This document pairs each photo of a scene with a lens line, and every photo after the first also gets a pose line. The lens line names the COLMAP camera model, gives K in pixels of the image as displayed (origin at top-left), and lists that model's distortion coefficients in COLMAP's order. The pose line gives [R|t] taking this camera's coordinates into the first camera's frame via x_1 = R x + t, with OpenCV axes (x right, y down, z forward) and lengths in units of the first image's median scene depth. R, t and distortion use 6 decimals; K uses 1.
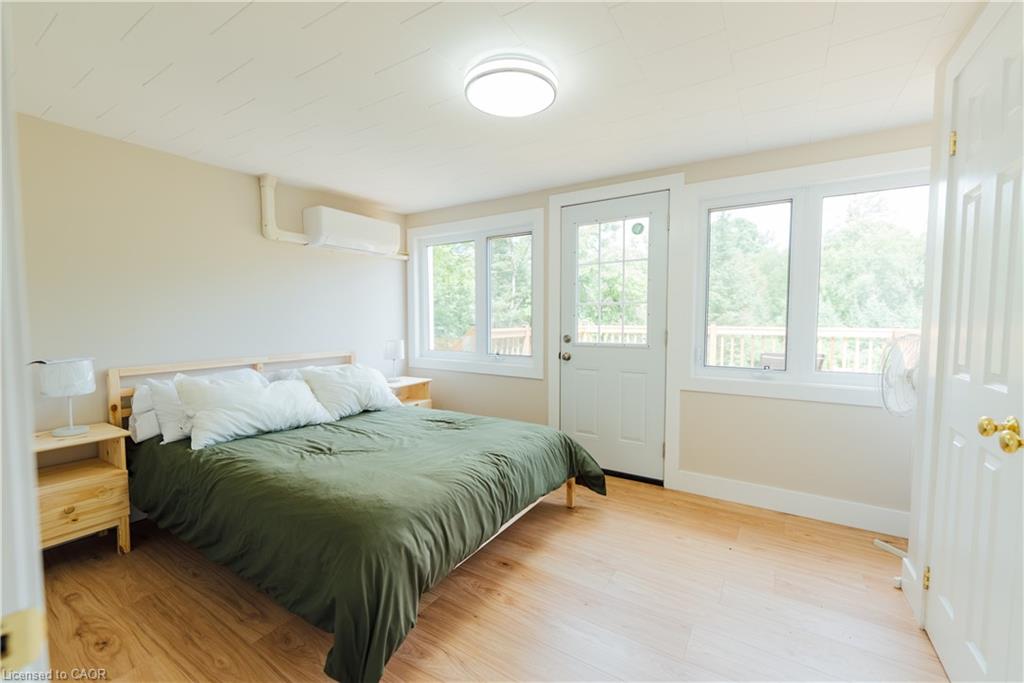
lens RADIAL K [[416.3, 0, 512.0], [0, 416.3, 341.5], [0, 0, 1]] dist [-0.000265, 0.000110]
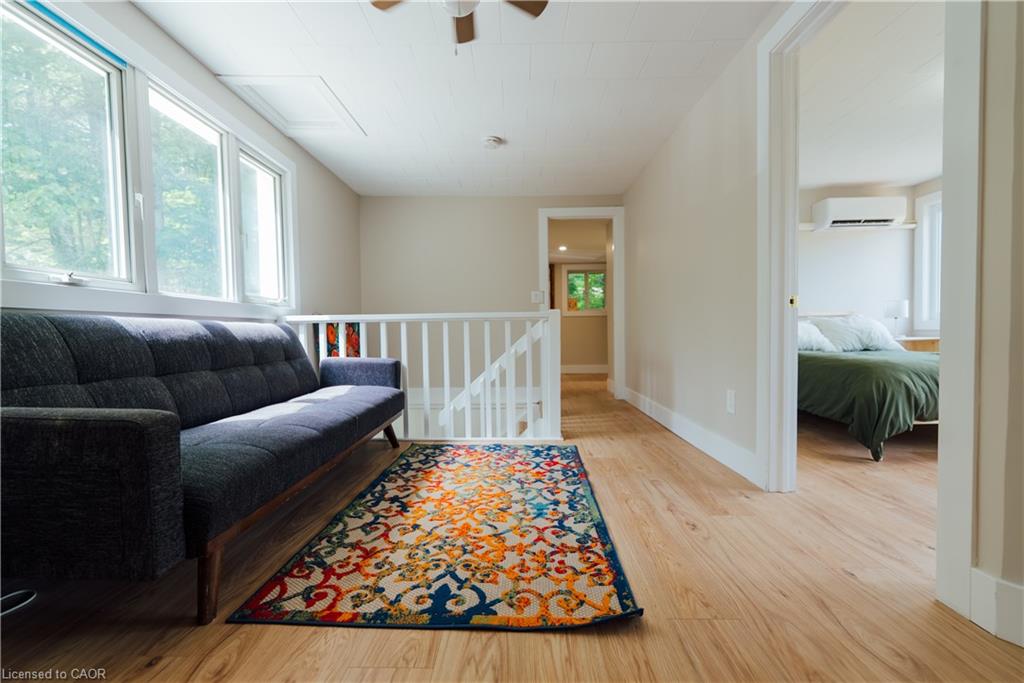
lens RADIAL K [[416.3, 0, 512.0], [0, 416.3, 341.5], [0, 0, 1]] dist [-0.000265, 0.000110]
pose [[0.525281, 0.015158, -0.850794, 0.166453], [-0.032455, 0.999471, -0.002230, 0.185149], [0.850310, 0.028784, 0.525495, -0.608350]]
